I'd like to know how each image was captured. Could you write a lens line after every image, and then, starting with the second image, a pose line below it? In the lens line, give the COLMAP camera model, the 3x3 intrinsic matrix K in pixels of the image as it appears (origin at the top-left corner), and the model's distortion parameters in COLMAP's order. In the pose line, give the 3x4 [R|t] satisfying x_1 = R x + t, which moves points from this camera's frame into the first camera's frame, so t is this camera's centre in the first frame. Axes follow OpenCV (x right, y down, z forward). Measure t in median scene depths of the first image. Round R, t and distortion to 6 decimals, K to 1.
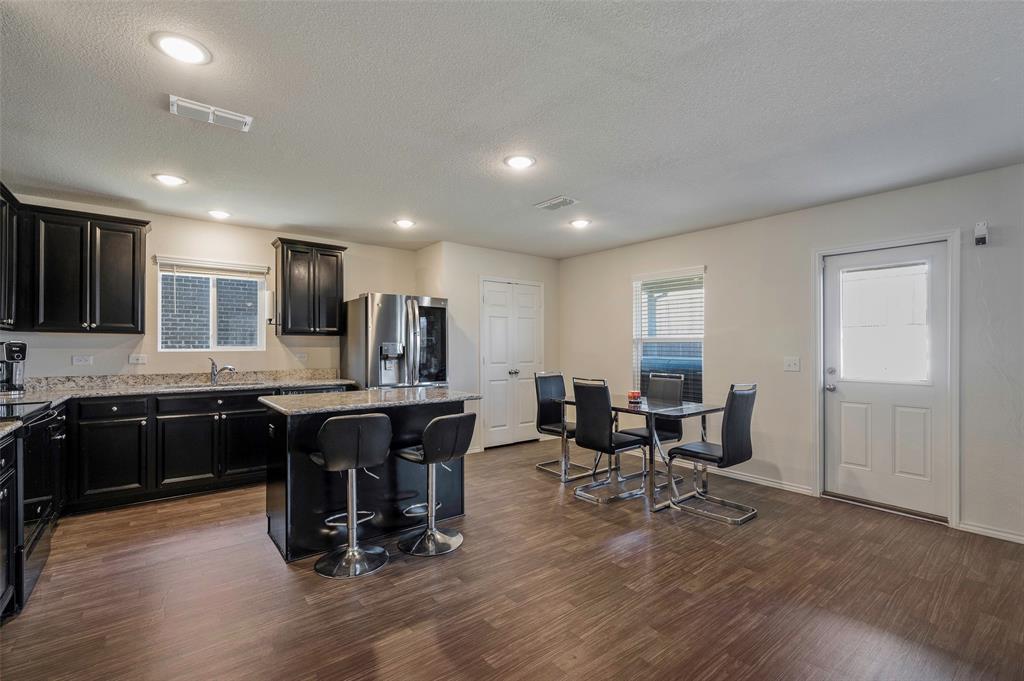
lens RADIAL K [[452.3, 0, 507.3], [0, 452.3, 341.8], [0, 0, 1]] dist [0.000483, -0.000145]
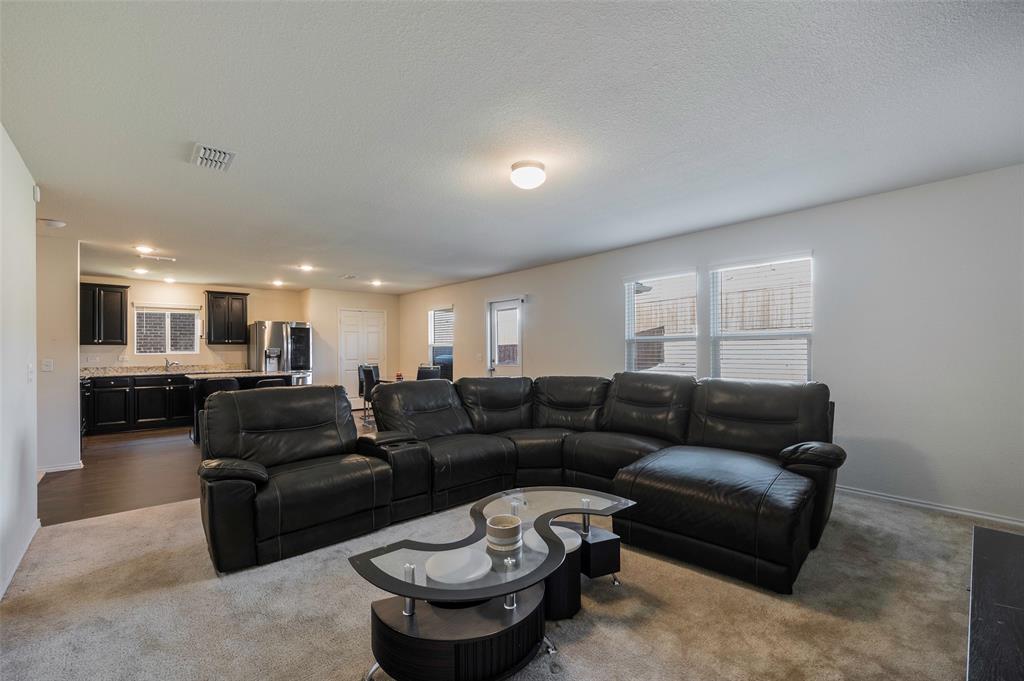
lens RADIAL K [[424.2, 0, 513.7], [0, 424.2, 341.8], [0, 0, 1]] dist [-0.001054, -0.000052]
pose [[0.997107, -0.008093, 0.075581, 0.572815], [0.008527, 0.999949, -0.005419, -0.006596], [-0.075533, 0.006048, 0.997125, -0.754132]]
